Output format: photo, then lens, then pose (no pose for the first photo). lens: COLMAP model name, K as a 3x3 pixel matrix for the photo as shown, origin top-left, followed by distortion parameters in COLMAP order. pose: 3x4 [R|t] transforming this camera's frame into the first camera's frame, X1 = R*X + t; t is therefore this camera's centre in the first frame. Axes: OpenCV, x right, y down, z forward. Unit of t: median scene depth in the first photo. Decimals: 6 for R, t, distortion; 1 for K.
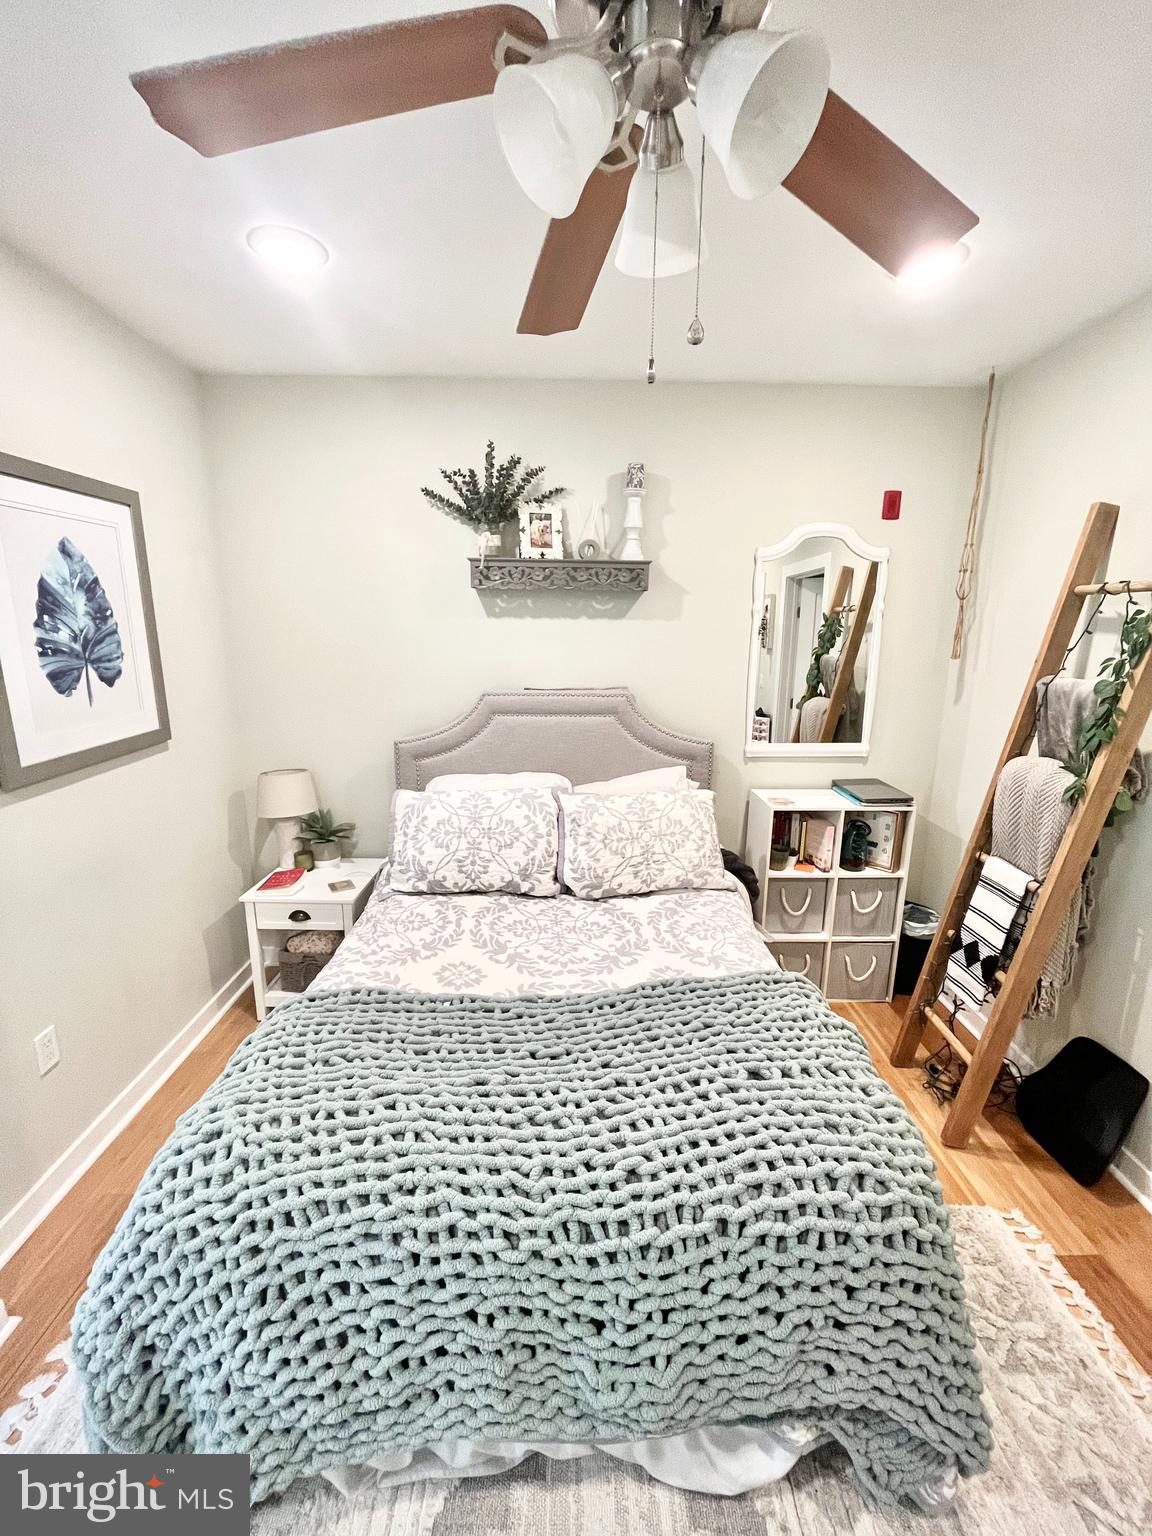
lens RADIAL K [[622.4, 0, 577.1], [0, 622.4, 767.4], [0, 0, 1]] dist [-0.003229, -0.000013]
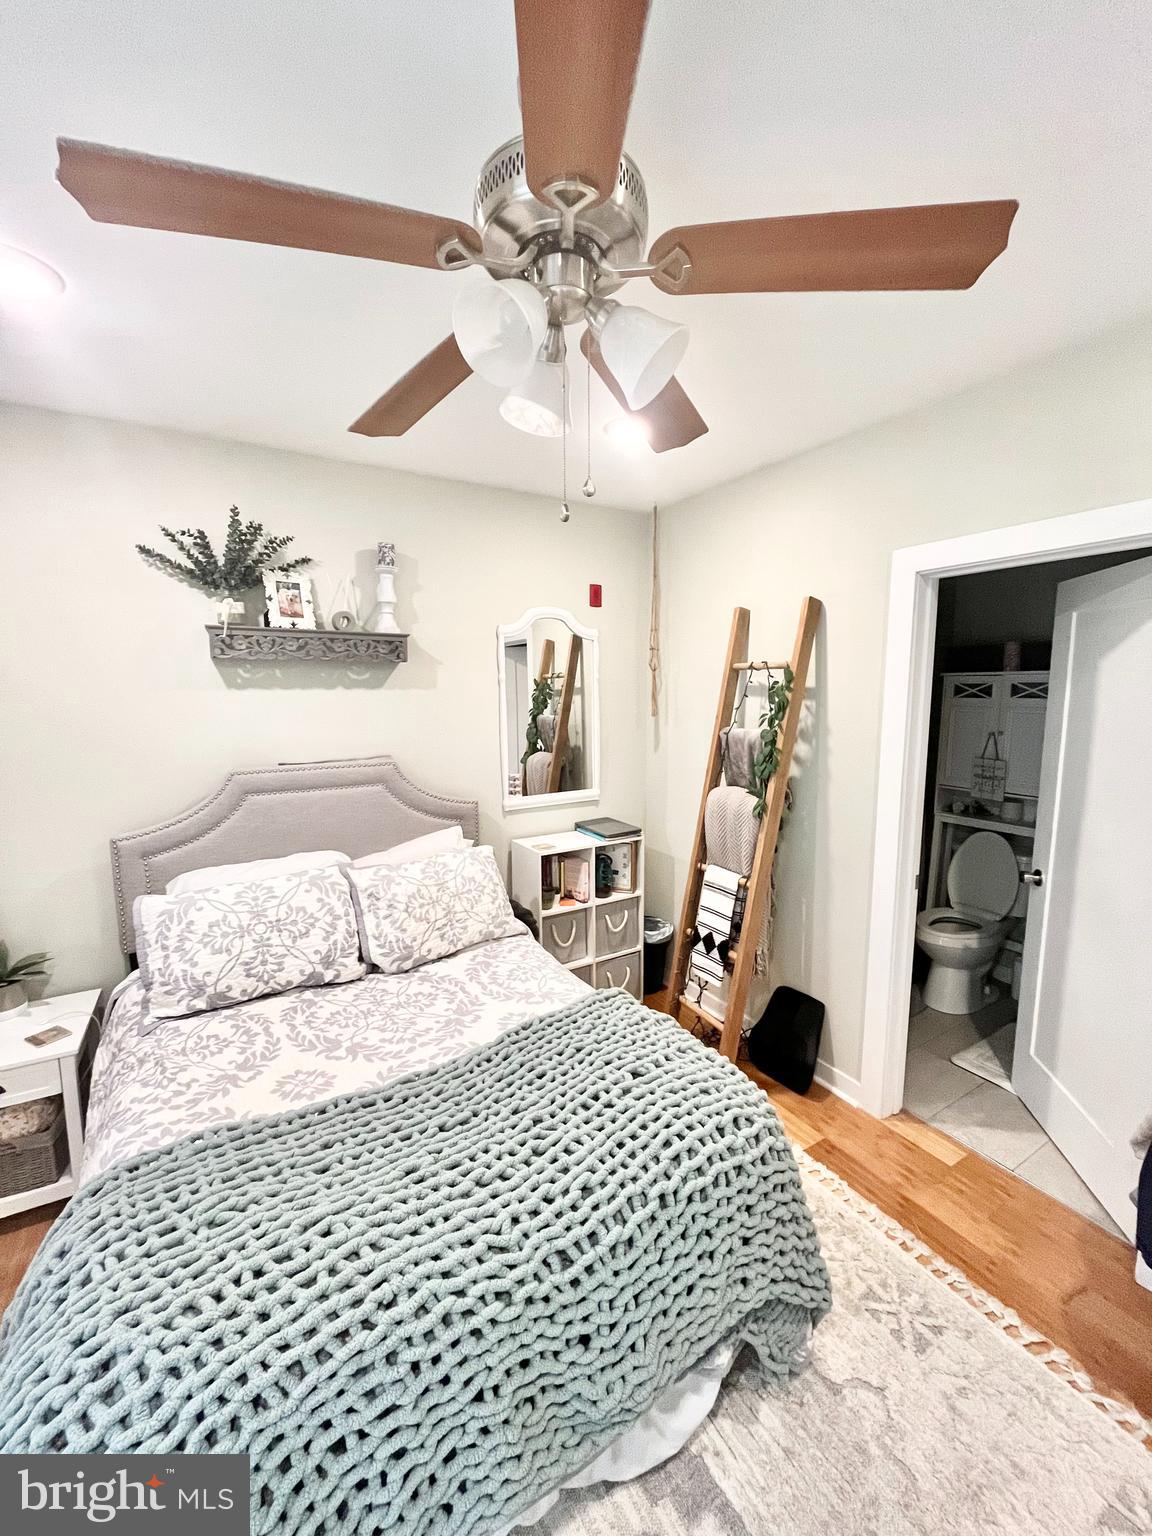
lens RADIAL K [[622.4, 0, 577.1], [0, 622.4, 767.4], [0, 0, 1]] dist [-0.003229, -0.000013]
pose [[0.864723, -0.076069, 0.496456, -0.204216], [0.121116, 0.990876, -0.059132, -0.016728], [-0.487428, 0.111262, 0.866046, -0.021952]]
